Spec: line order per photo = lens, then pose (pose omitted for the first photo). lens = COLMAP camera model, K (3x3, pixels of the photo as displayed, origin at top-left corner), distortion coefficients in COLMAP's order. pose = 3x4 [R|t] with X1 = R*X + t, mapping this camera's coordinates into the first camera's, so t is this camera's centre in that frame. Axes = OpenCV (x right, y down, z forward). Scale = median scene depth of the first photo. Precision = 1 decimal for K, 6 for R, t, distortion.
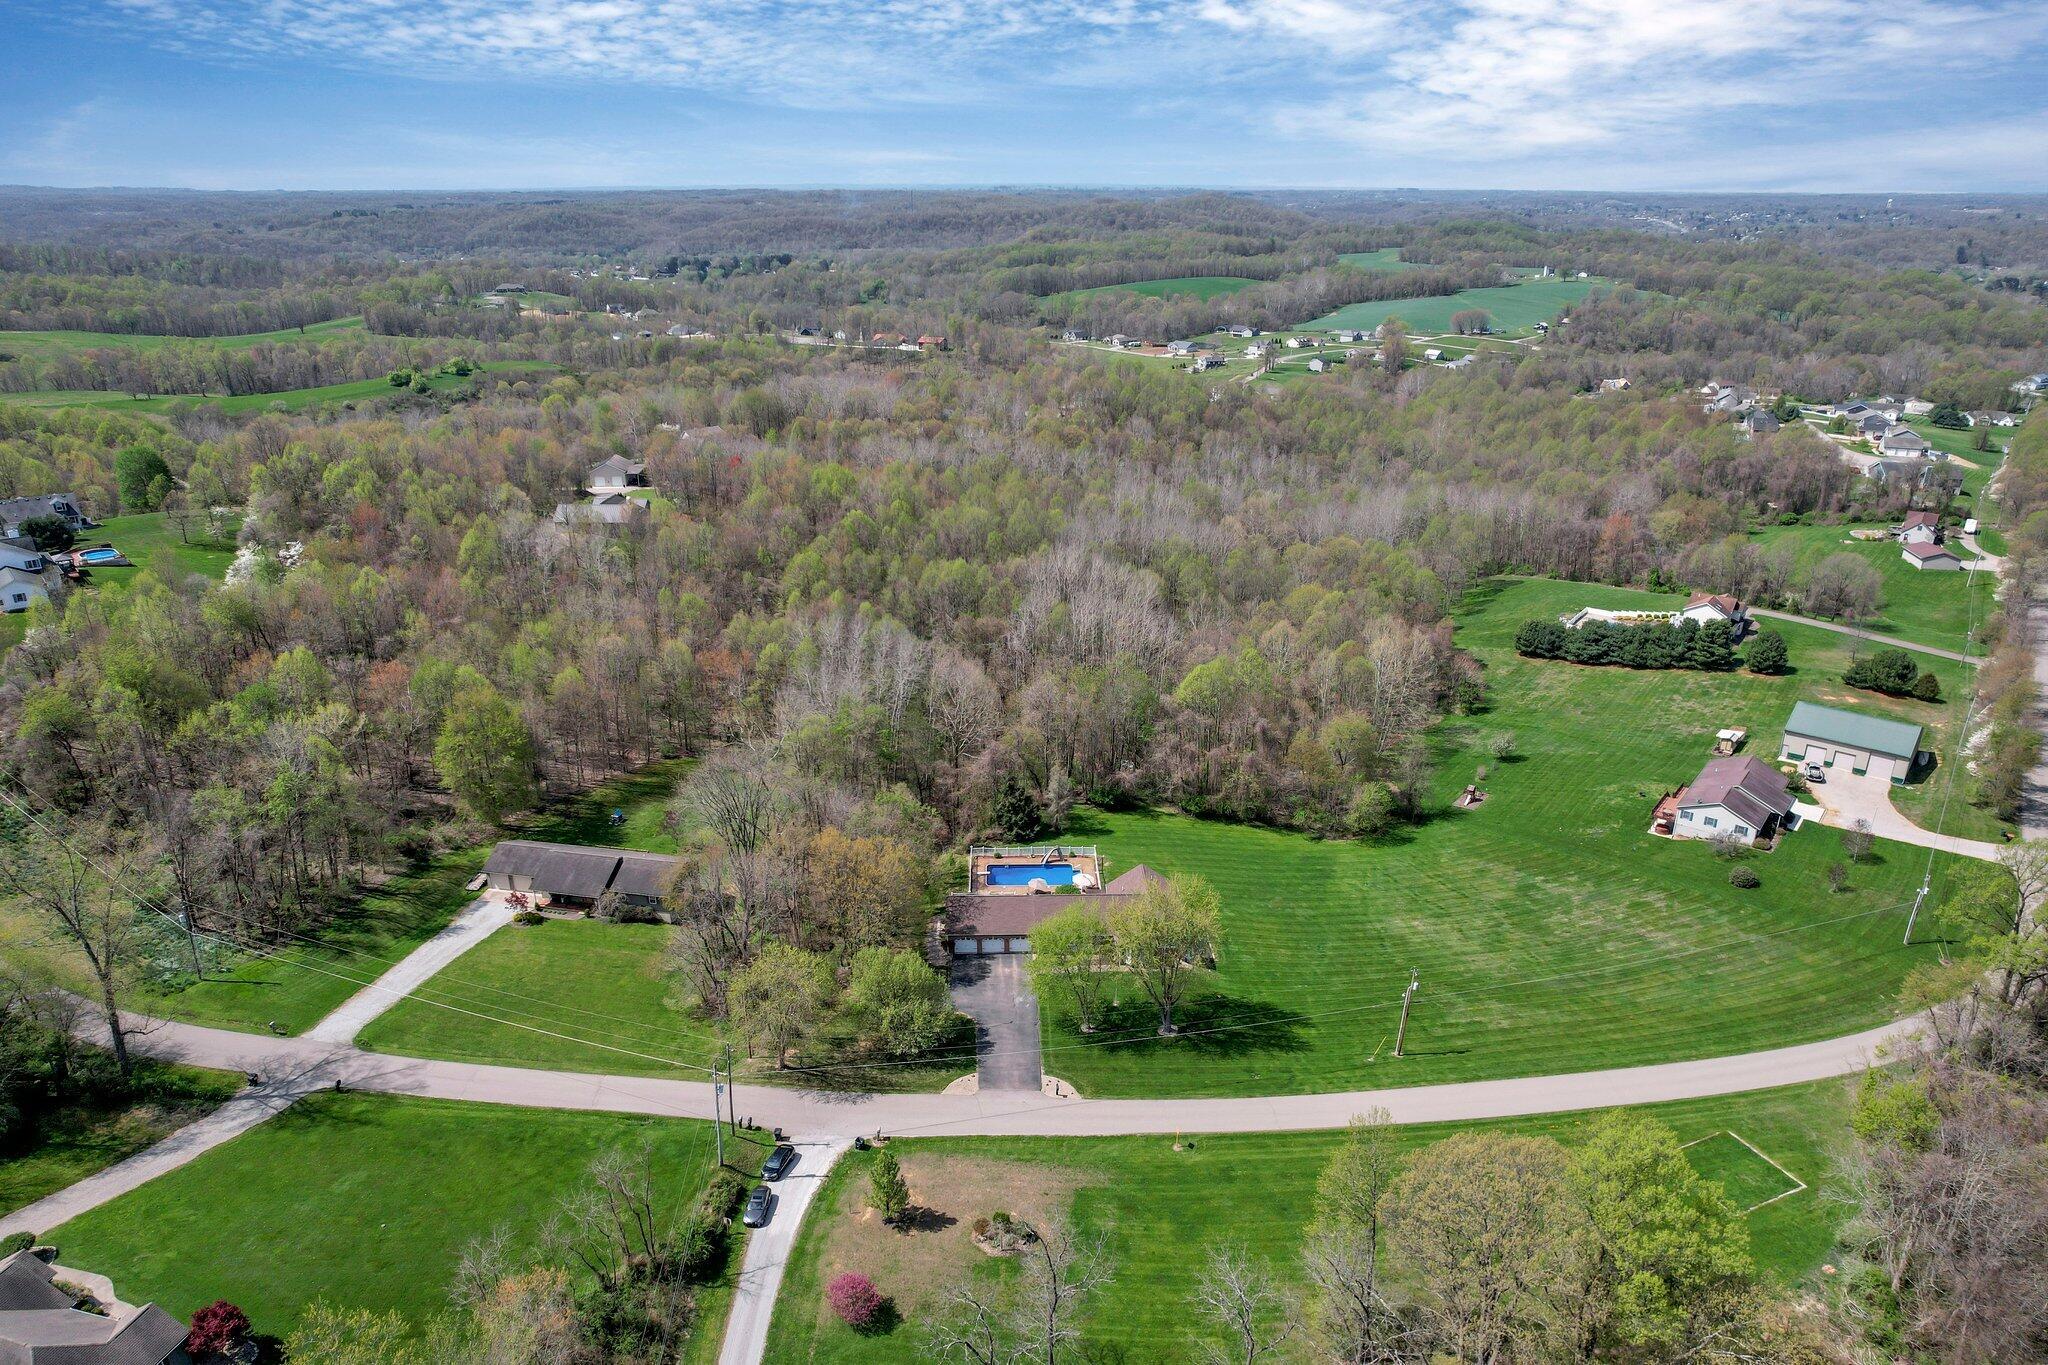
lens RADIAL K [[1300.6, 0, 1042.9], [0, 1300.6, 747.1], [0, 0, 1]] dist [-0.050908, 0.030528]
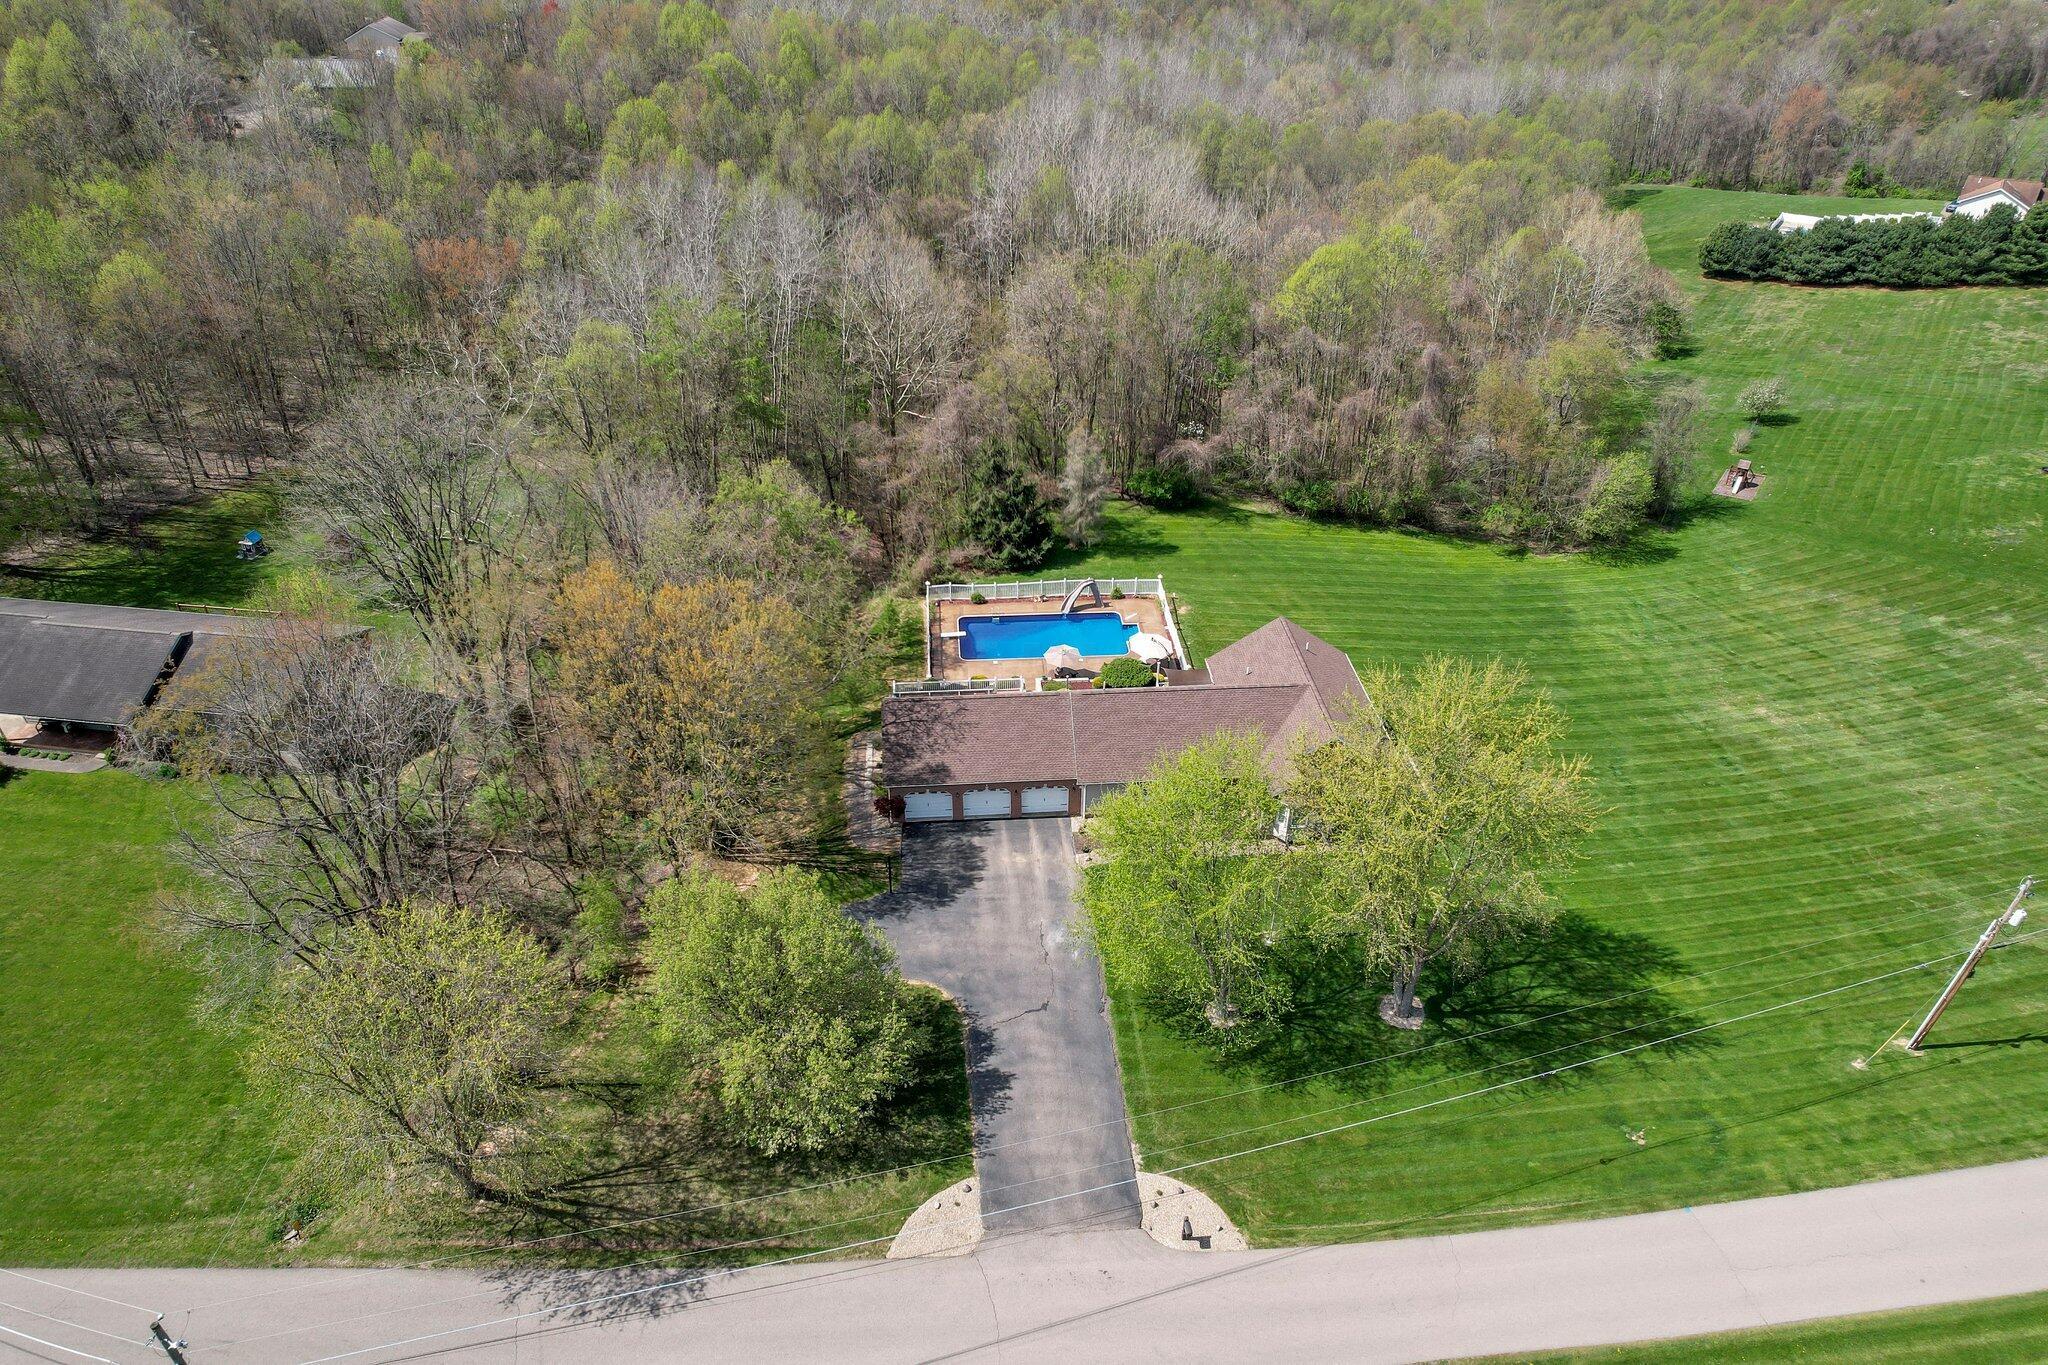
lens RADIAL K [[1300.6, 0, 1054.6], [0, 1300.6, 723.3], [0, 0, 1]] dist [-0.050908, 0.030528]
pose [[0.998396, -0.028111, 0.049143, -0.029916], [0.017450, 0.978558, 0.205230, 0.023791], [-0.053858, -0.204044, 0.977479, 0.451979]]
